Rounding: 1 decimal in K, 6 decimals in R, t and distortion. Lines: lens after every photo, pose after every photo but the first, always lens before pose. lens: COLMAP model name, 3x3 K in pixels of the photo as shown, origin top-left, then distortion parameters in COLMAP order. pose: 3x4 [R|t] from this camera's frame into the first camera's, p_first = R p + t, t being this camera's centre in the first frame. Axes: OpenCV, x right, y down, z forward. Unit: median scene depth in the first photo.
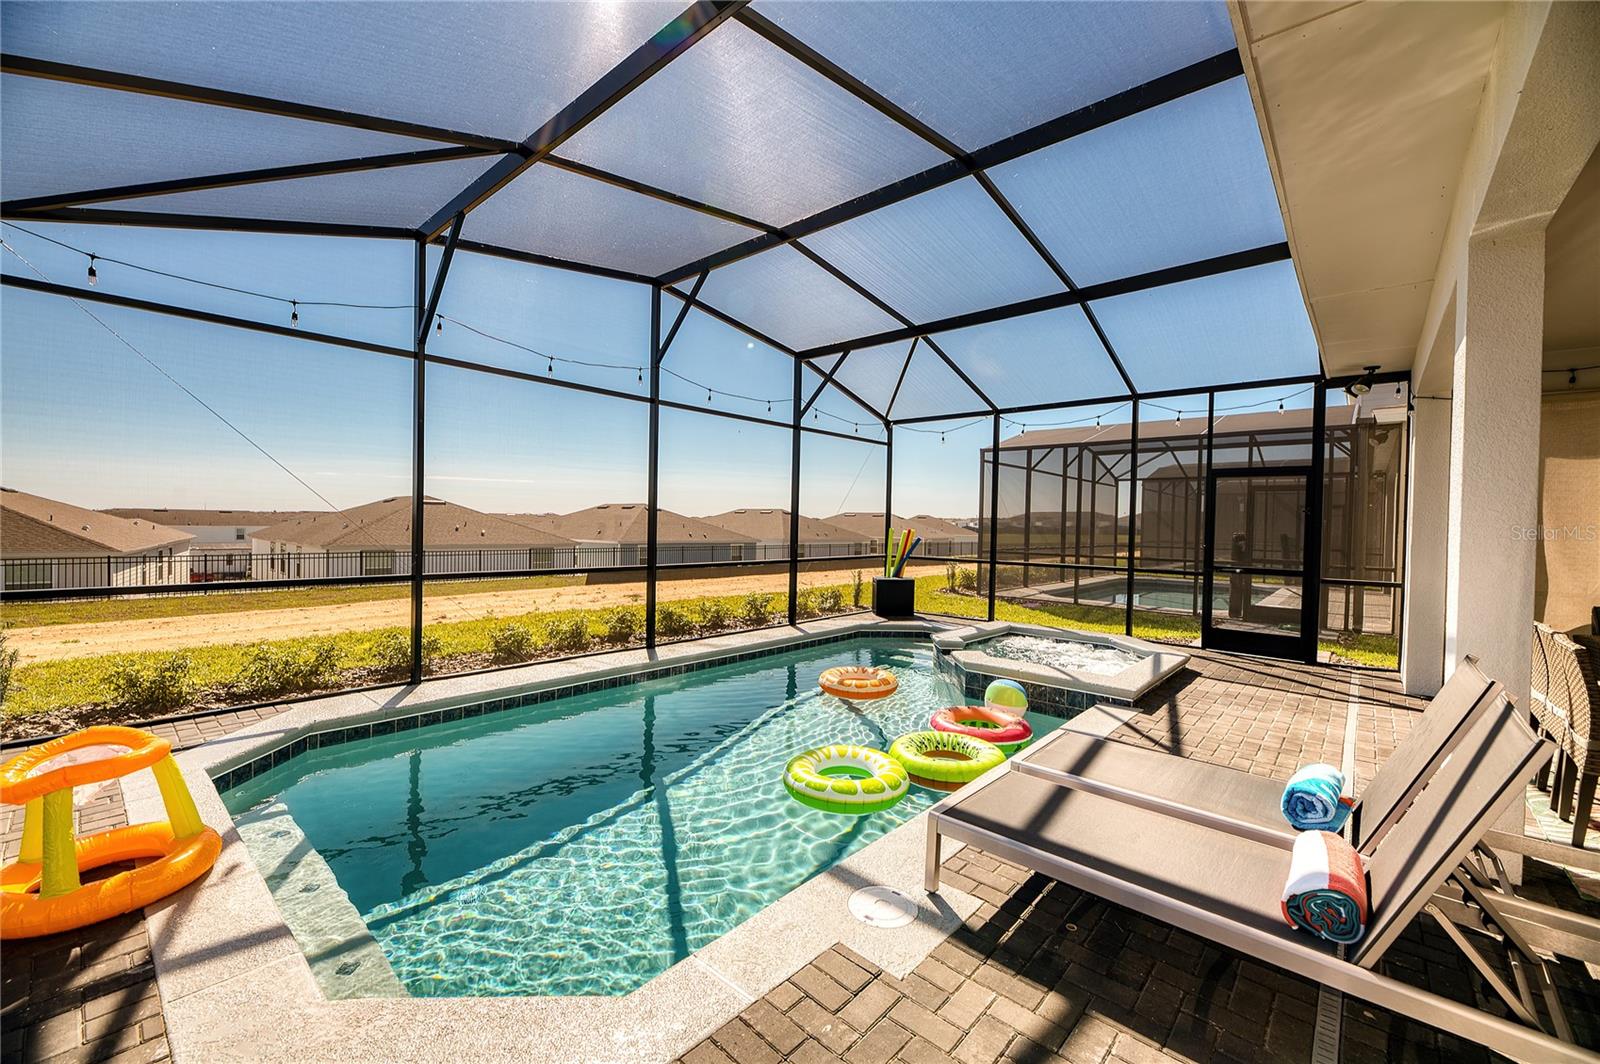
lens RADIAL K [[652.7, 0, 751.5], [0, 652.7, 539.5], [0, 0, 1]] dist [0.000897, -0.000019]
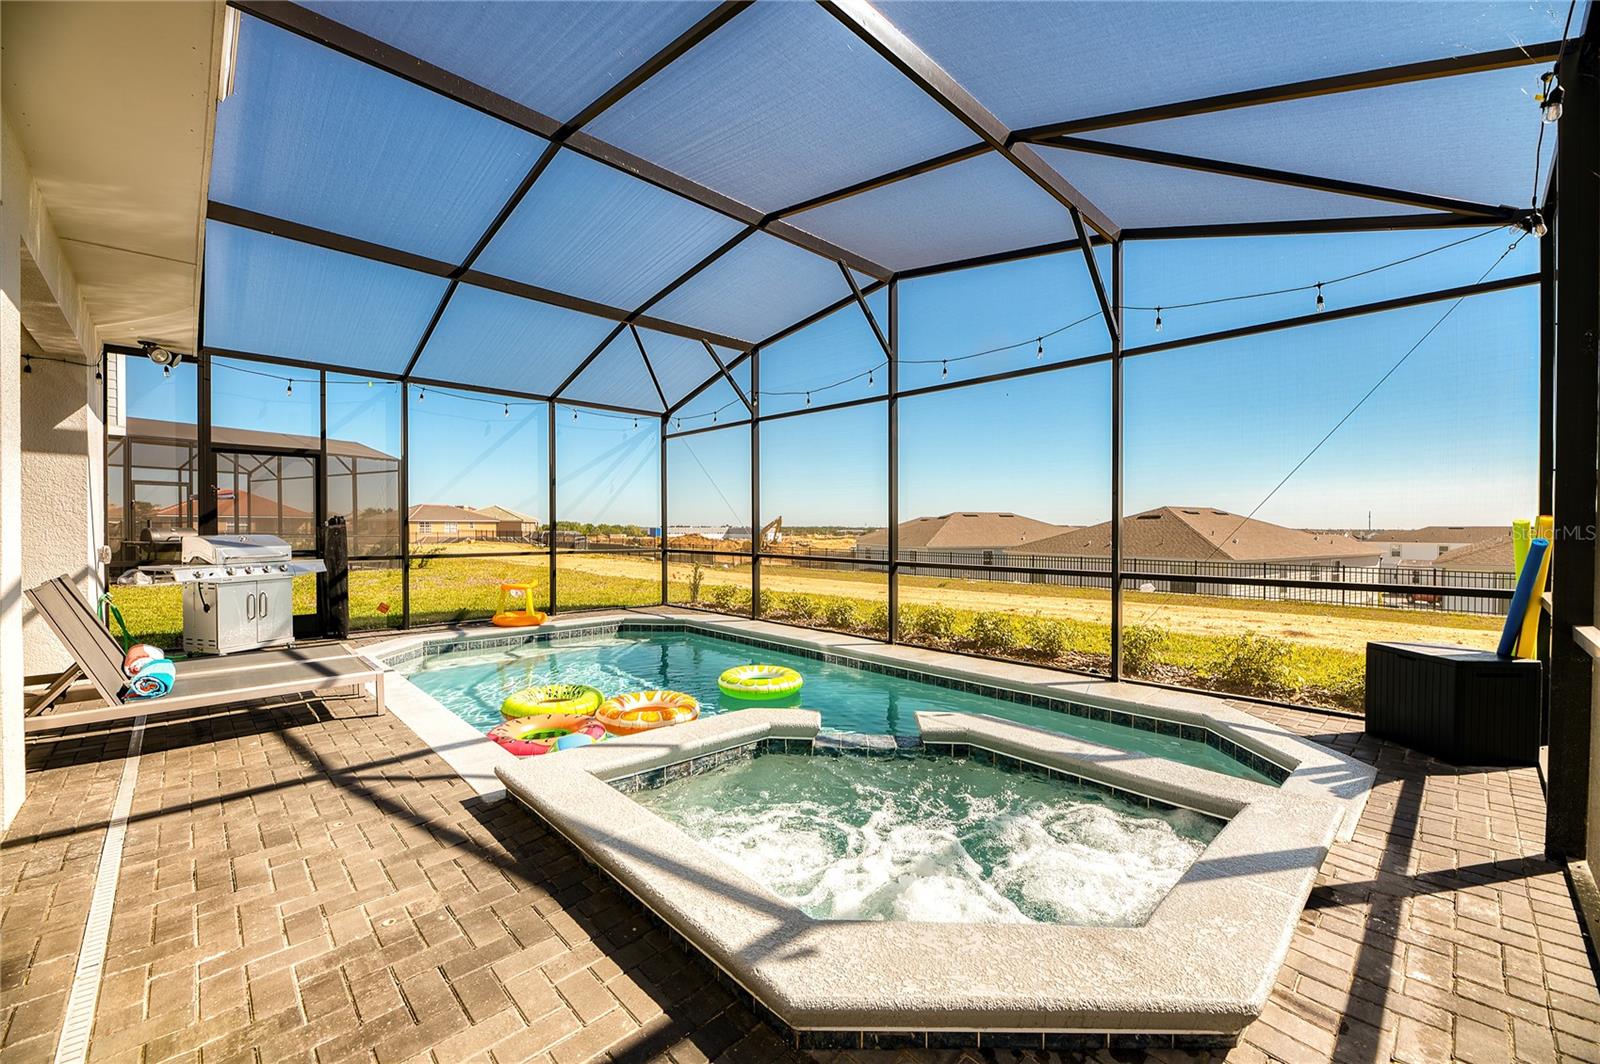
lens RADIAL K [[652.7, 0, 808.3], [0, 652.7, 534.6], [0, 0, 1]] dist [0.000897, -0.000019]
pose [[-0.056100, 0.006311, -0.998405, 0.847741], [-0.007723, 0.999947, 0.006755, -0.009793], [0.998395, 0.008089, -0.056049, 0.937904]]
